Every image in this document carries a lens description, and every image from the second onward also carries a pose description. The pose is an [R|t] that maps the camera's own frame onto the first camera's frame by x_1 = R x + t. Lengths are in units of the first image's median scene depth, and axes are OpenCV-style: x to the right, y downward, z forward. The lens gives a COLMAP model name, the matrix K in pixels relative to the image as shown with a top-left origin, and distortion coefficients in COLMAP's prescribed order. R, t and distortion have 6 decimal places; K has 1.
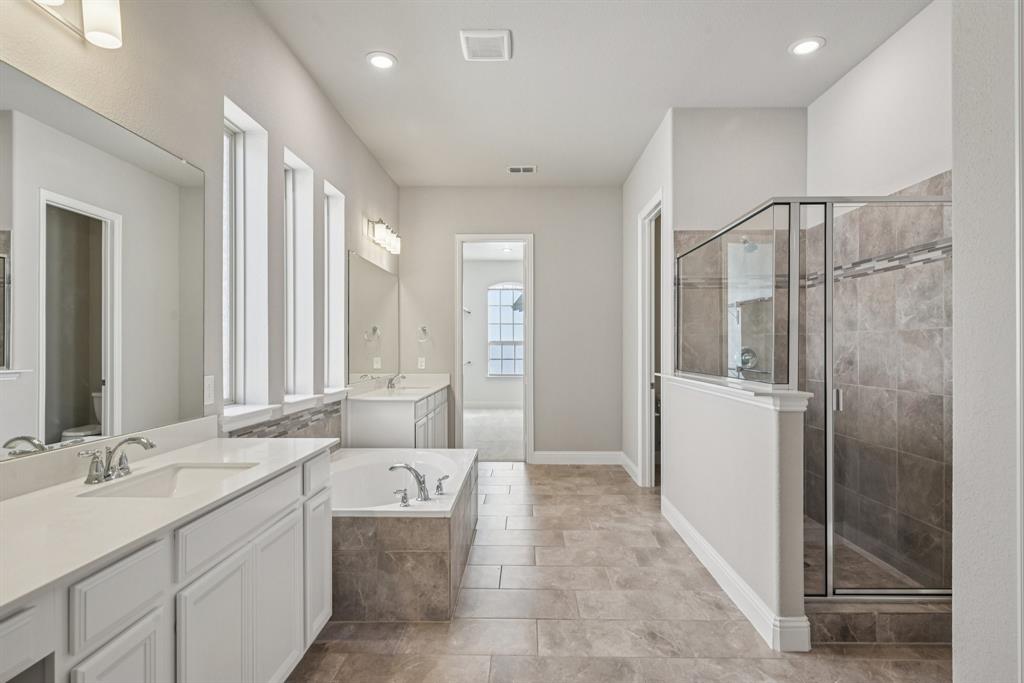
lens RADIAL K [[517.3, 0, 508.4], [0, 517.3, 340.6], [0, 0, 1]] dist [-0.000724, 0.002307]
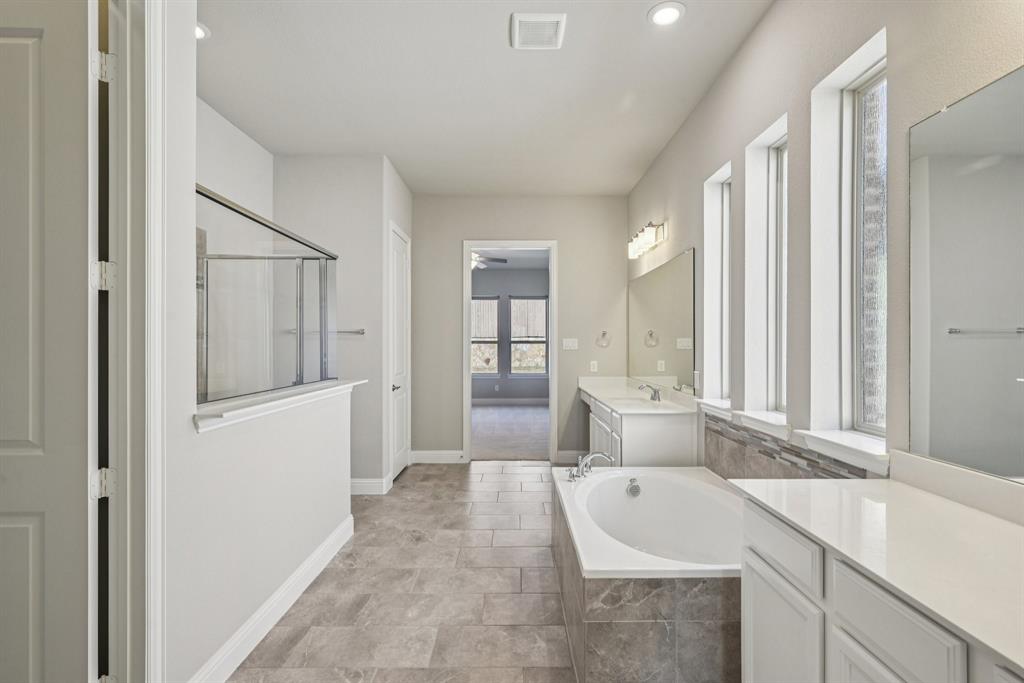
lens RADIAL K [[484.5, 0, 511.5], [0, 484.5, 344.4], [0, 0, 1]] dist [-0.000266, 0.000518]
pose [[-0.999735, 0.002619, -0.022857, 0.020726], [0.002847, 0.999946, -0.009948, 0.000200], [0.022830, -0.010011, -0.999689, 1.653910]]
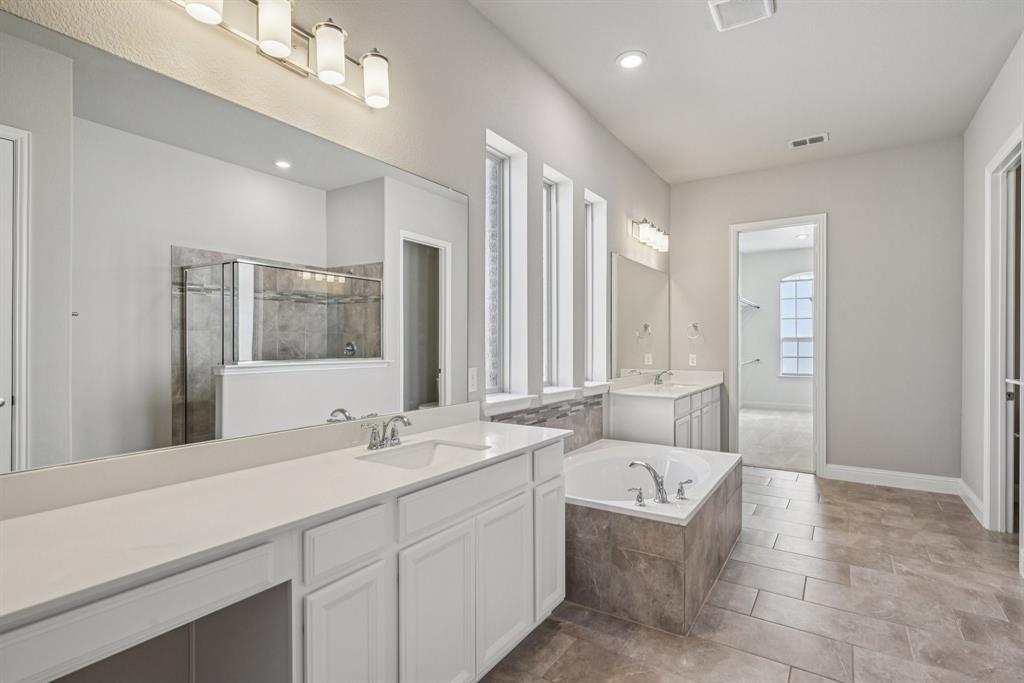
lens RADIAL K [[484.5, 0, 525.6], [0, 484.5, 343.1], [0, 0, 1]] dist [-0.000266, 0.000518]
pose [[0.855067, -0.001270, -0.518516, 0.066872], [0.006720, 0.999940, 0.008633, 0.001817], [0.518474, -0.010866, 0.855024, 0.075902]]
